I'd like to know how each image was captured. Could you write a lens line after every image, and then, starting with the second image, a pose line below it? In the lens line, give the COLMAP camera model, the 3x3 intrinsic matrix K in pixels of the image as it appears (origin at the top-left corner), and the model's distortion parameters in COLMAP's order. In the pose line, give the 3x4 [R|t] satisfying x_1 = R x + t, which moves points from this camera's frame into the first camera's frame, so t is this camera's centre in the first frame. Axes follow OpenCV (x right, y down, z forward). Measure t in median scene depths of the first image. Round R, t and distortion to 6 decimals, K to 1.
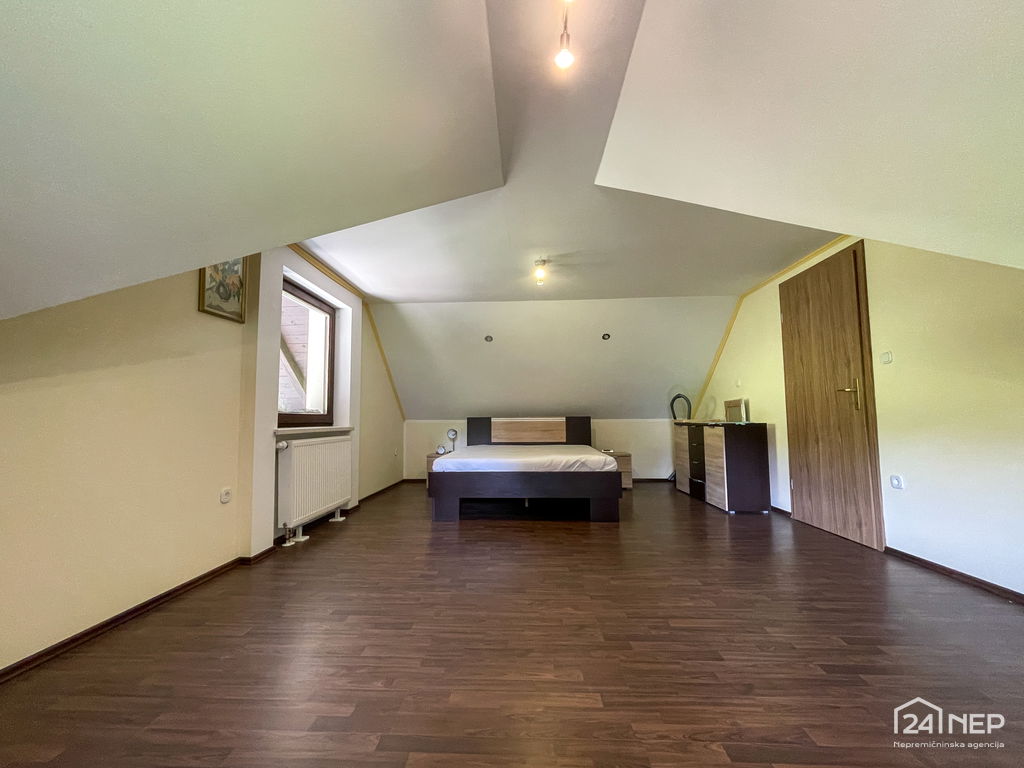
lens RADIAL K [[417.9, 0, 503.8], [0, 417.9, 384.5], [0, 0, 1]] dist [-0.002333, 0.000046]
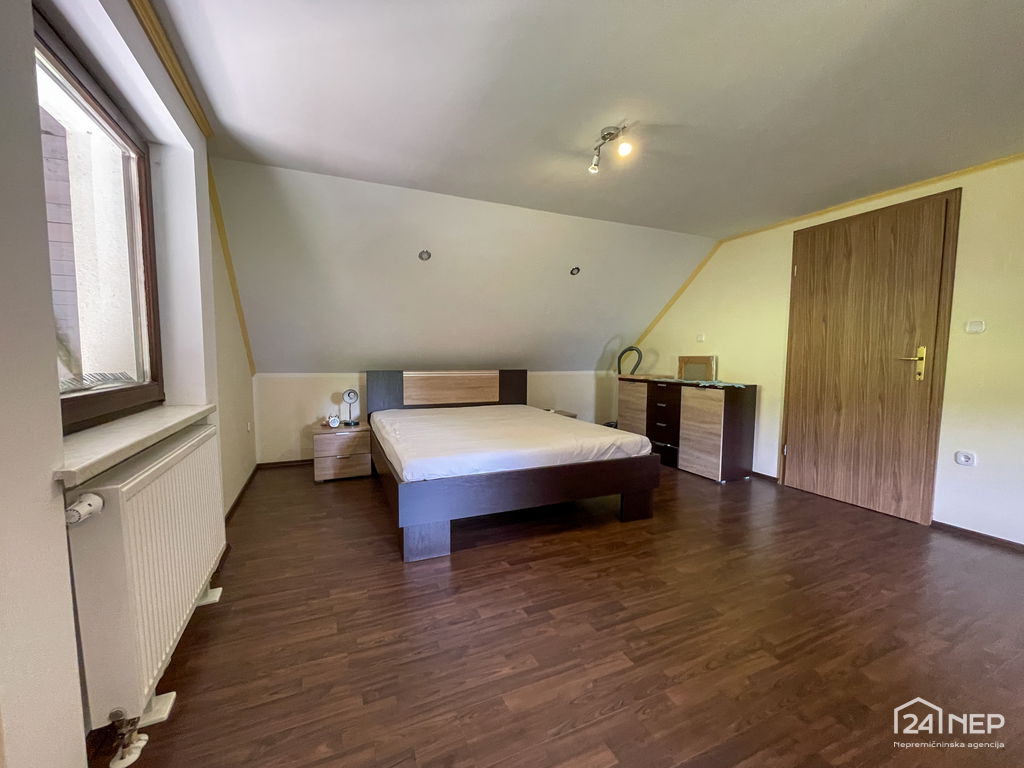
lens RADIAL K [[417.9, 0, 509.1], [0, 417.9, 386.1], [0, 0, 1]] dist [-0.002333, 0.000046]
pose [[0.893405, -0.018332, 0.448879, -0.284745], [-0.051640, 0.988354, 0.143142, -0.009840], [-0.446275, -0.151064, 0.882053, 0.434333]]
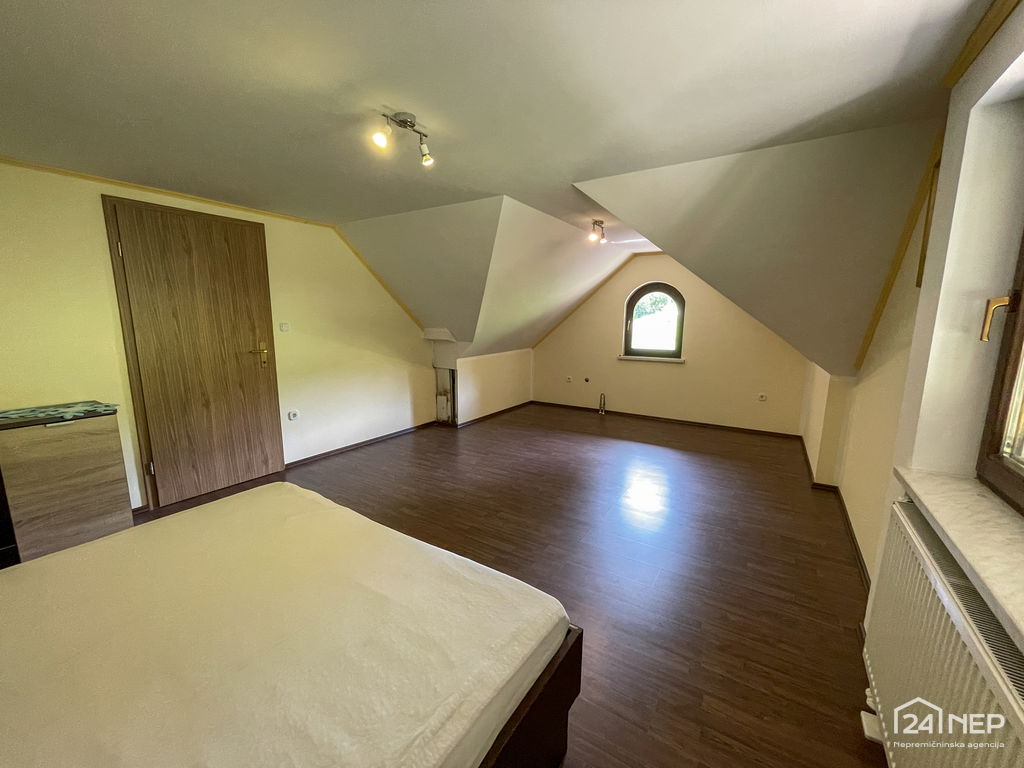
lens RADIAL K [[417.9, 0, 505.1], [0, 417.9, 389.5], [0, 0, 1]] dist [-0.002333, 0.000046]
pose [[-0.863899, -0.081363, 0.497050, -0.266120], [-0.039839, 0.994812, 0.093601, -0.013741], [-0.502087, 0.061059, -0.862659, 1.257263]]
